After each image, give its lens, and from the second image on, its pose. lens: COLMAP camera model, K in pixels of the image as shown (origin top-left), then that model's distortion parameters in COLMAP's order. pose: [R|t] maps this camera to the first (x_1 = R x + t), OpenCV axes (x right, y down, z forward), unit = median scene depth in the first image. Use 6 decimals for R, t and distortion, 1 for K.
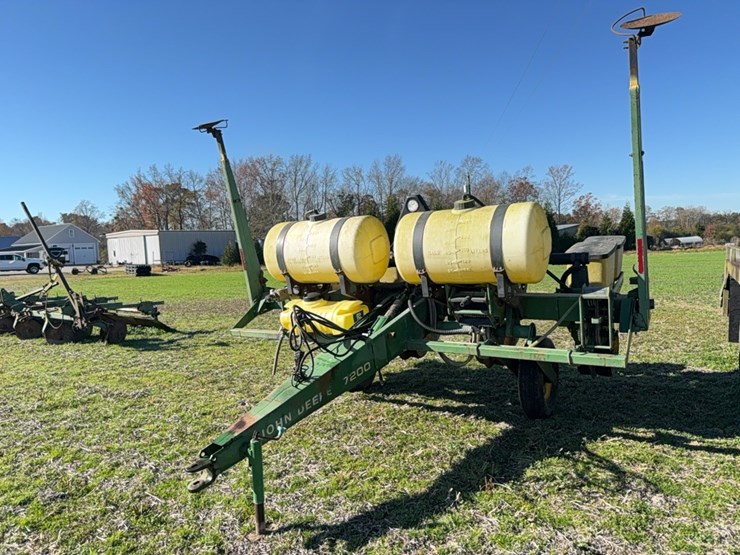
lens RADIAL K [[516.5, 0, 370.0], [0, 516.5, 283.7], [0, 0, 1]] dist [0.108046, -0.169370]
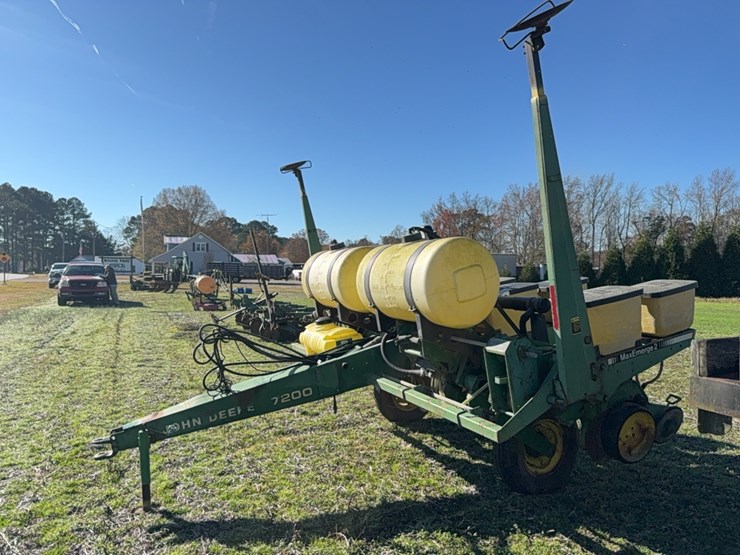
lens RADIAL K [[517.2, 0, 369.4], [0, 517.2, 282.4], [0, 0, 1]] dist [0.081004, -0.111569]
pose [[0.846766, 0.058521, -0.528736, 0.593035], [-0.083204, 0.996267, -0.022984, -0.041398], [0.525418, 0.063455, 0.848475, 0.157224]]
